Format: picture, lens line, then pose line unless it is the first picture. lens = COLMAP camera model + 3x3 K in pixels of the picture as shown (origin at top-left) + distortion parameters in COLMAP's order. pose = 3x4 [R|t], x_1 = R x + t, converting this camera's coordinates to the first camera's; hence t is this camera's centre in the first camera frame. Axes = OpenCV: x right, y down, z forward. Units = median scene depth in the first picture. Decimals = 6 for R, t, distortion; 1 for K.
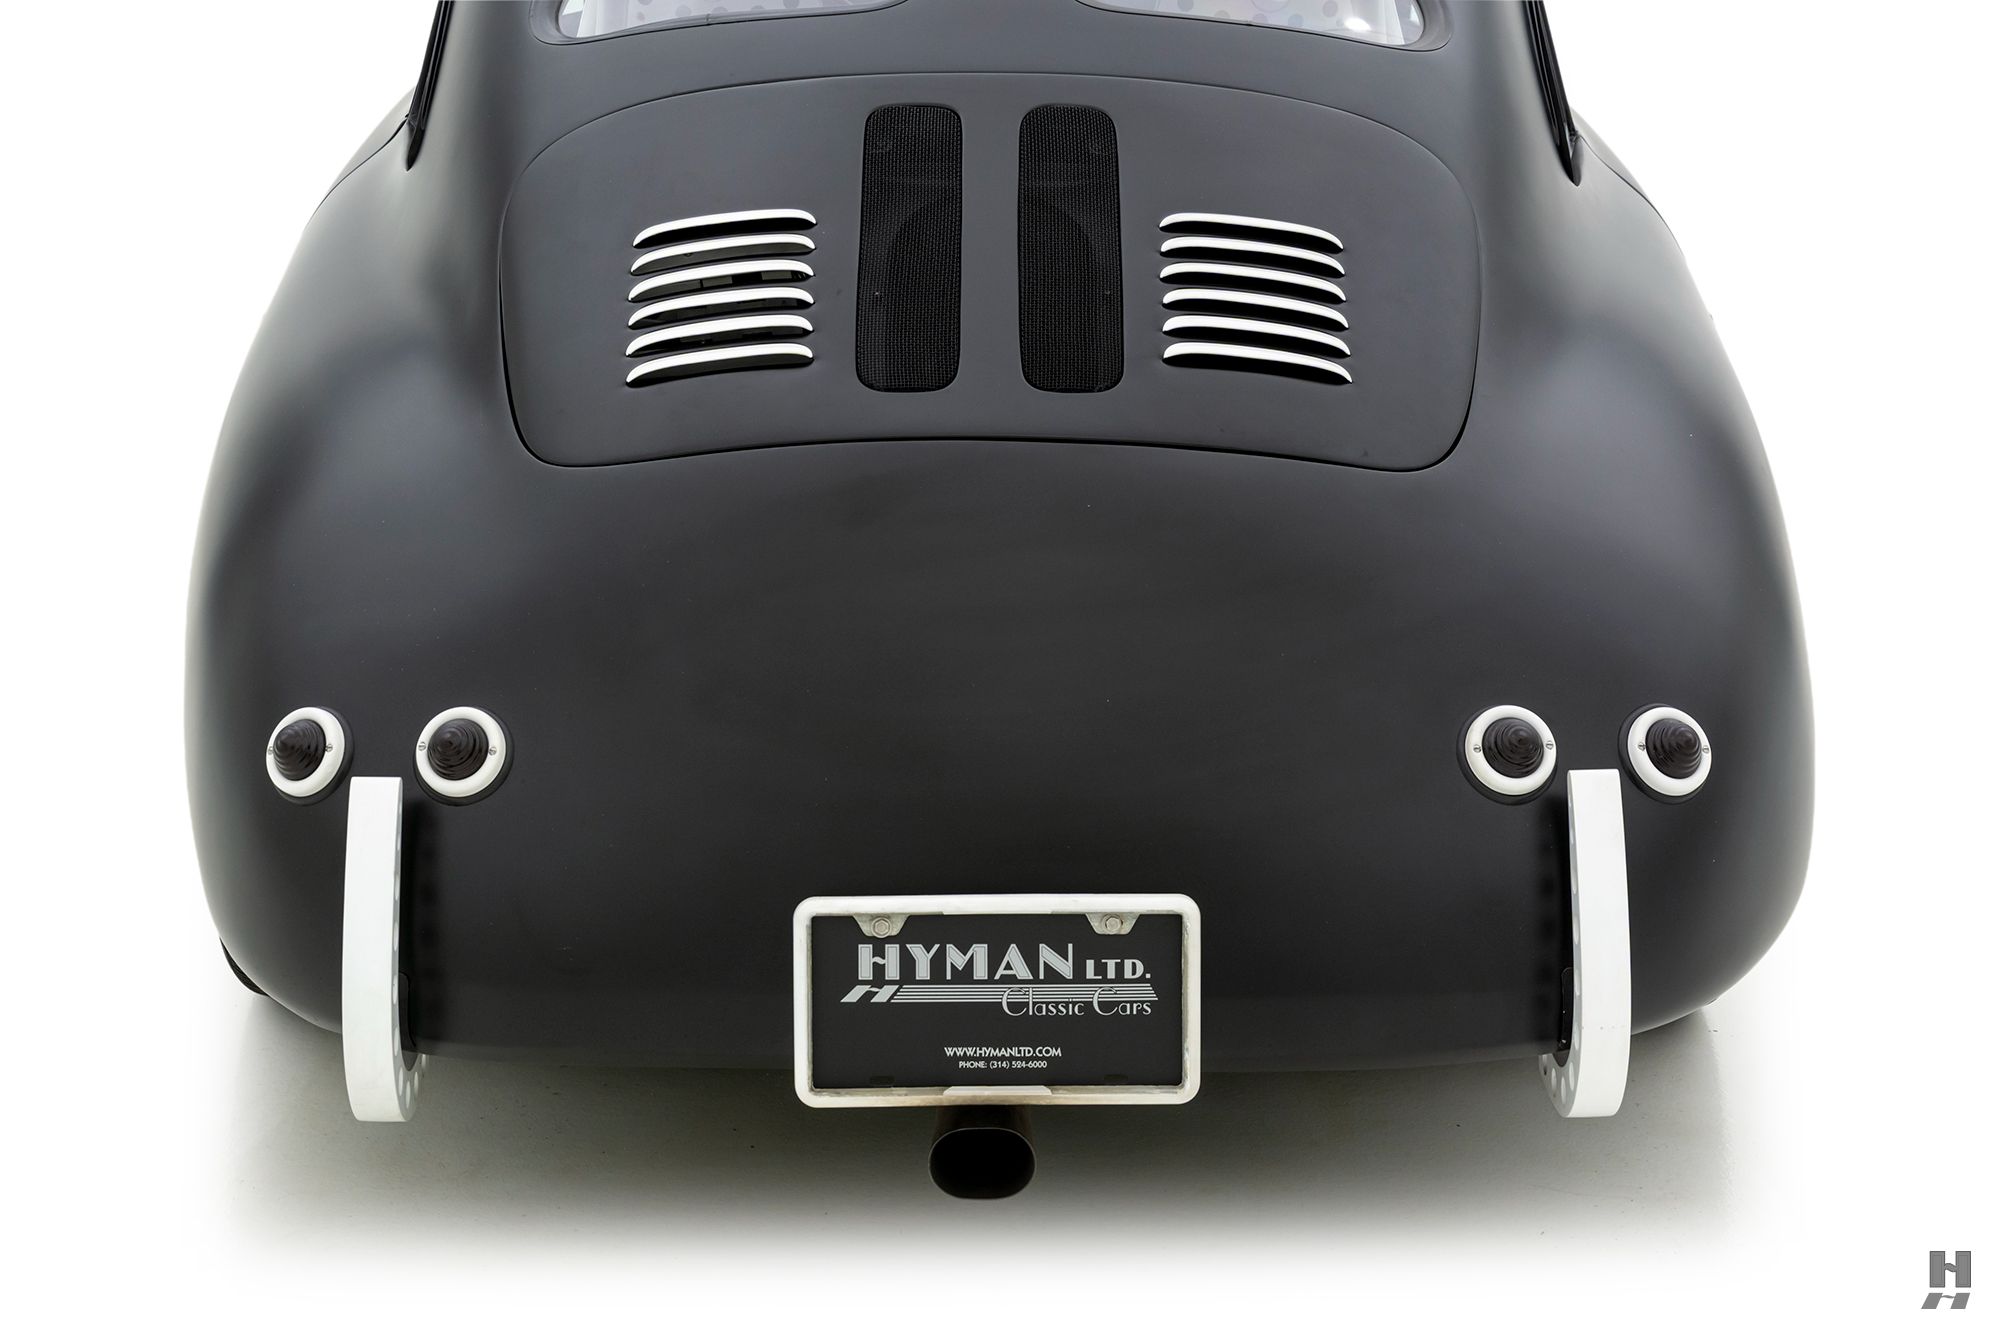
lens RADIAL K [[3806.2, 0, 1015.9], [0, 3806.2, 668.1], [0, 0, 1]] dist [0.017905, 0.000000]
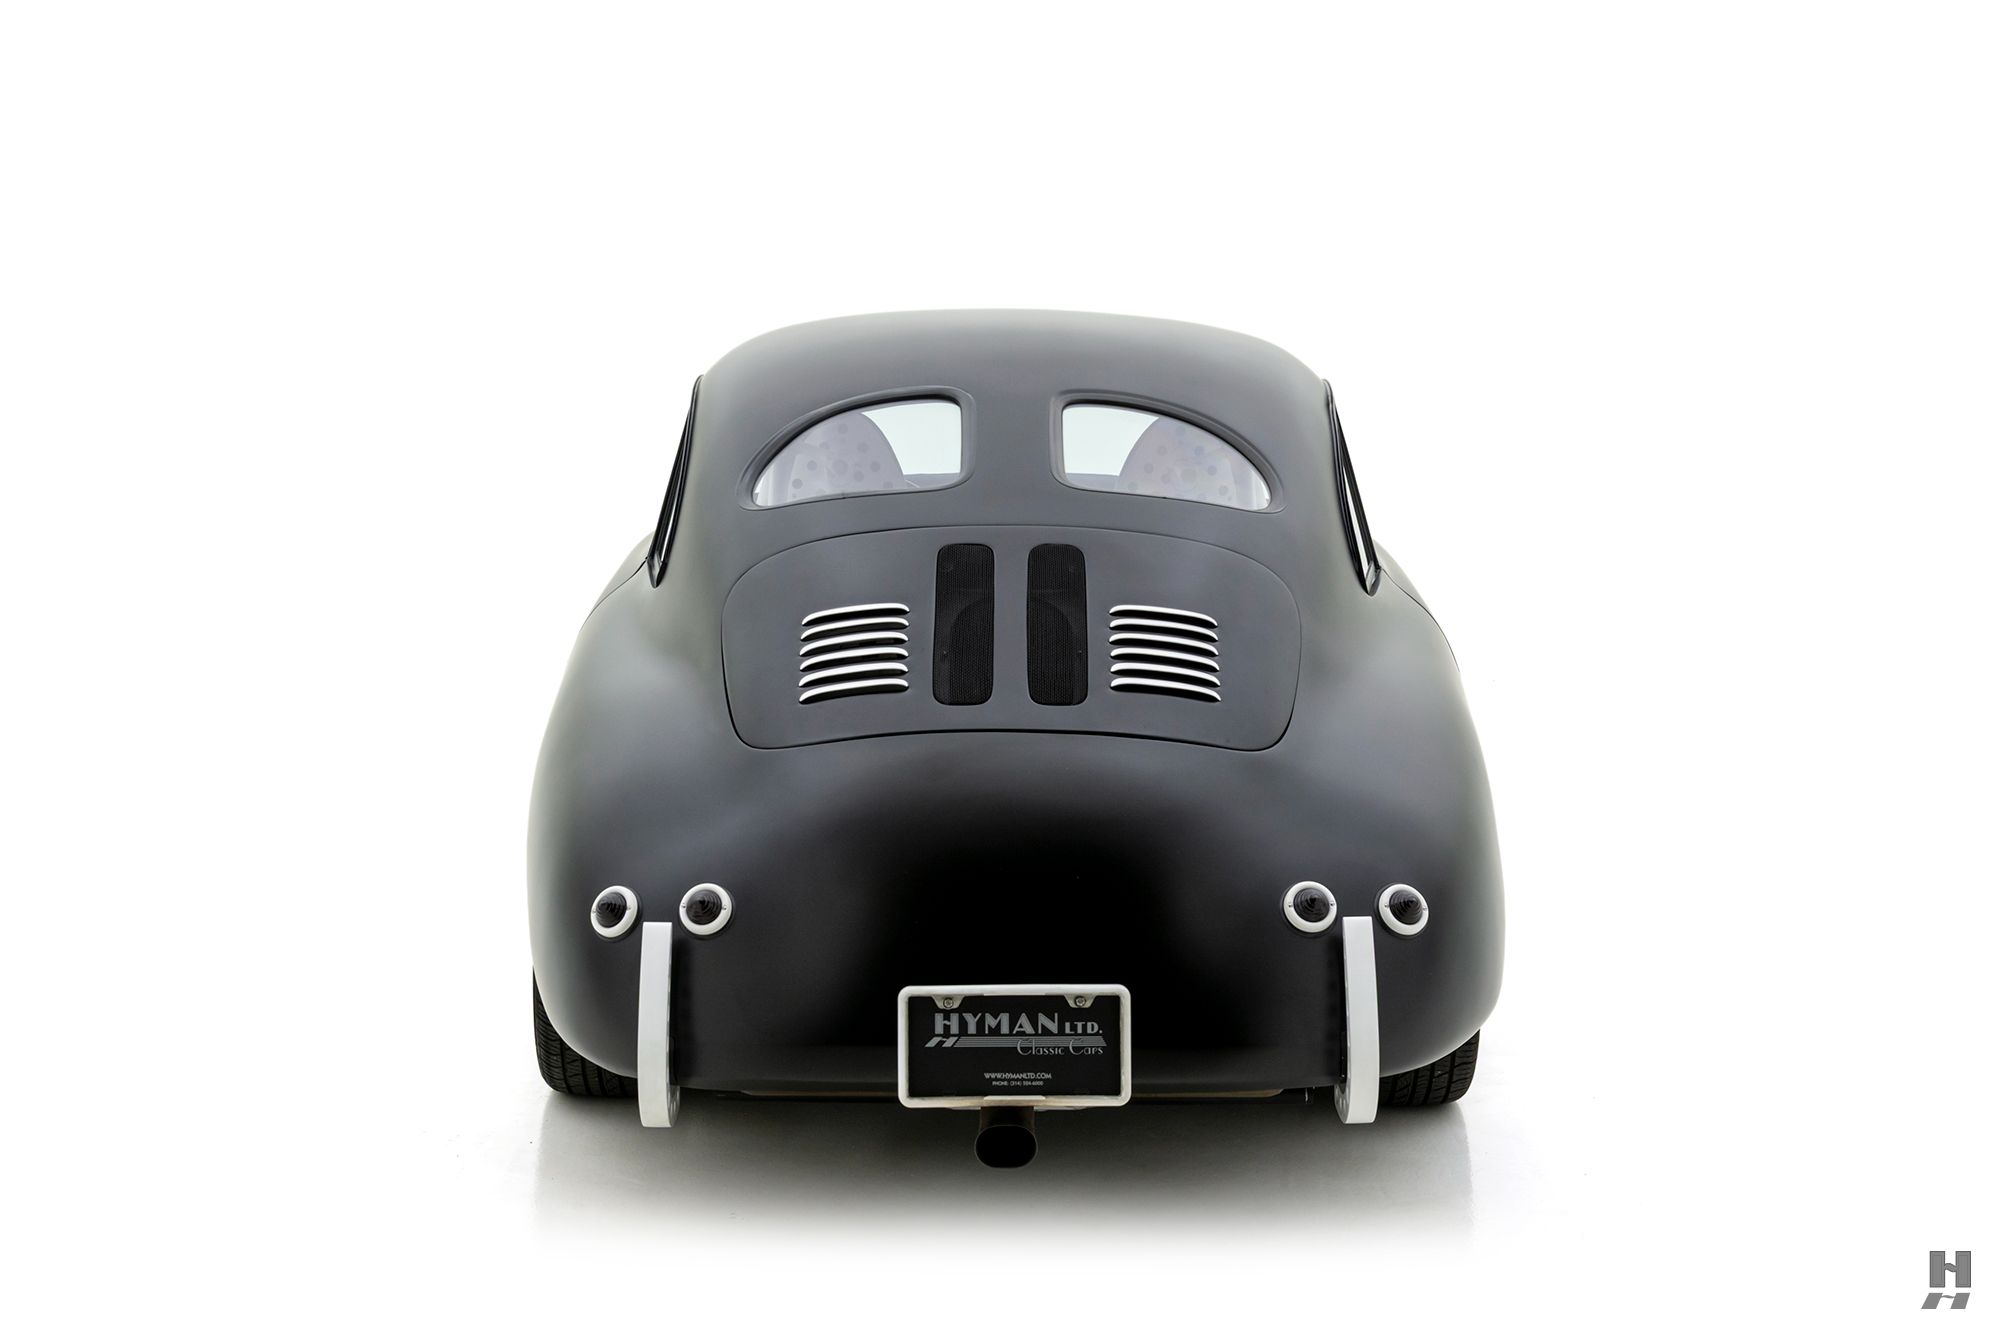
lens RADIAL K [[3141.3, 0, 992.9], [0, 3141.3, 664.0], [0, 0, 1]] dist [-0.048449, 0.000000]
pose [[0.999914, -0.001059, -0.013110, 0.004072], [-0.000544, 0.992573, -0.121647, 0.084880], [0.013141, 0.121644, 0.992487, -0.430932]]
